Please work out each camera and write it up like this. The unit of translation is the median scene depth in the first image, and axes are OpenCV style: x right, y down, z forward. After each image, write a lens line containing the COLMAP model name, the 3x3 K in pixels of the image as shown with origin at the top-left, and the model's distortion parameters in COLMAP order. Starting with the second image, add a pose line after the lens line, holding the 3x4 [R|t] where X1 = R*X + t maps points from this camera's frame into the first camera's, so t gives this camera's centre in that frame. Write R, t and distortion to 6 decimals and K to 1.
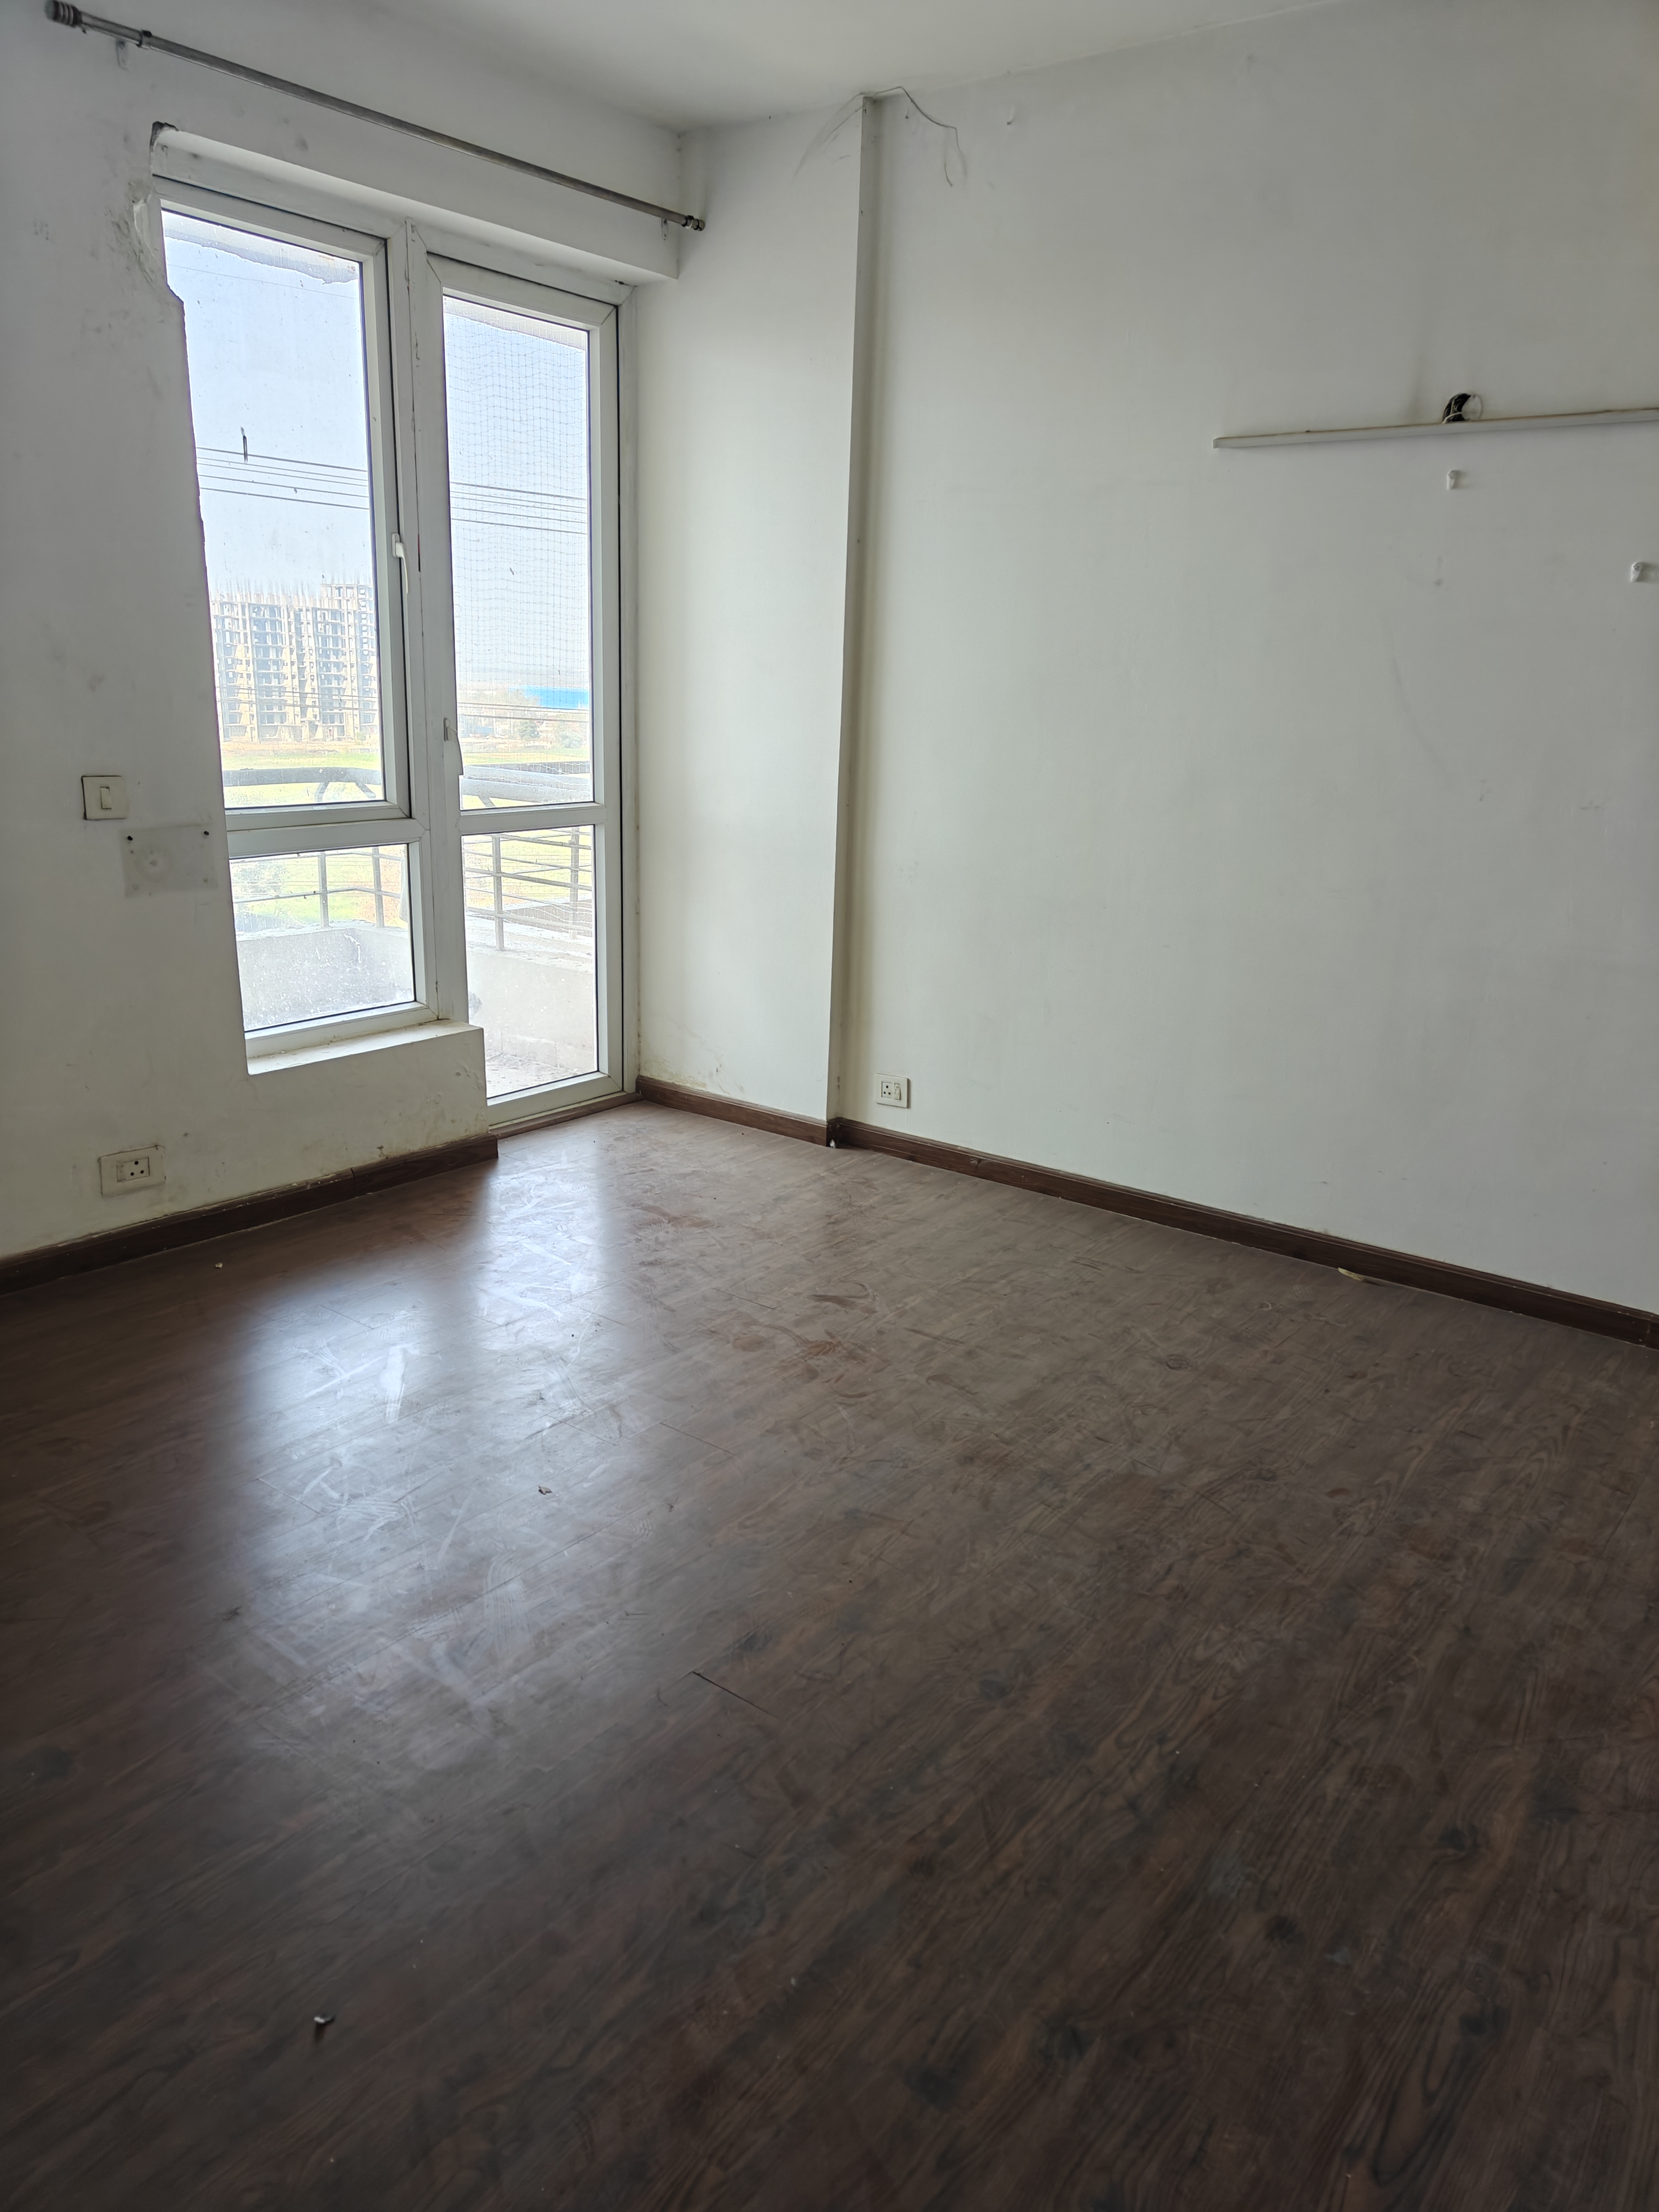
lens RADIAL K [[1548.9, 0, 829.5], [0, 1548.9, 1106.0], [0, 0, 1]] dist [0.005058, 0.002608]
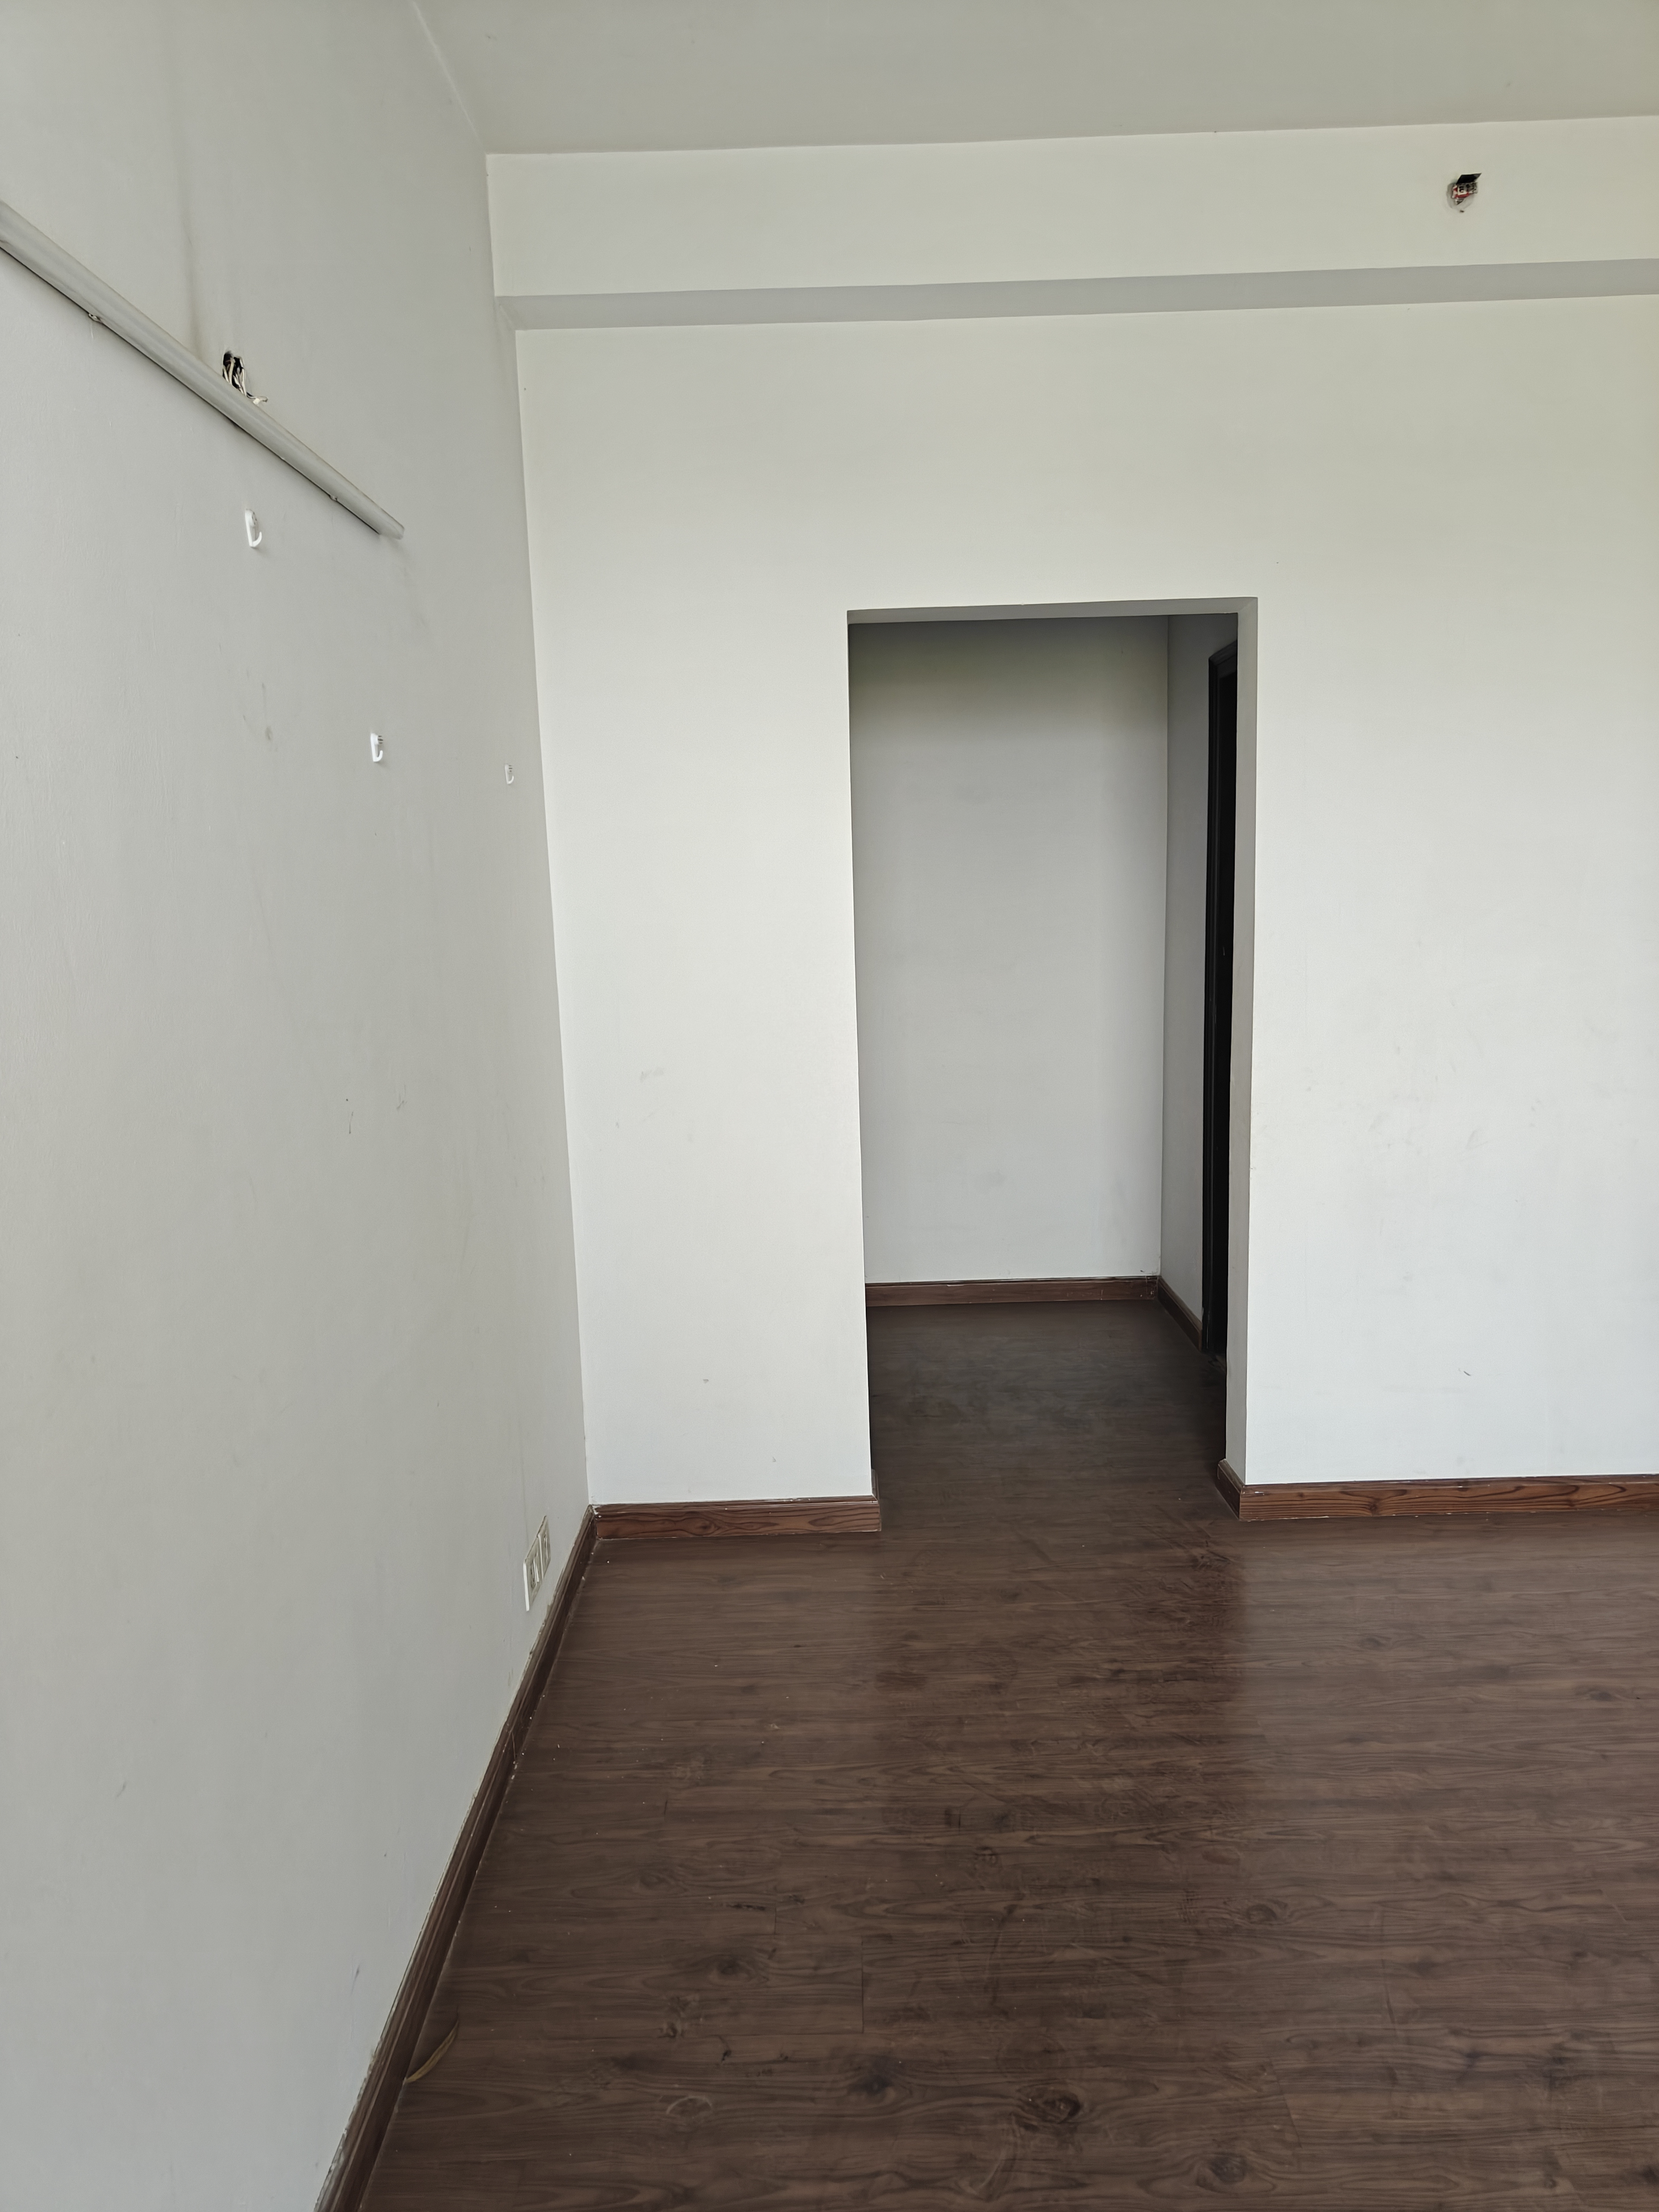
lens RADIAL K [[1548.9, 0, 829.5], [0, 1548.9, 1106.0], [0, 0, 1]] dist [0.005058, 0.002608]
pose [[-0.597187, -0.133887, 0.790849, -0.113508], [0.231516, 0.915234, 0.329768, -0.340190], [-0.767964, 0.380027, -0.515569, 1.118044]]
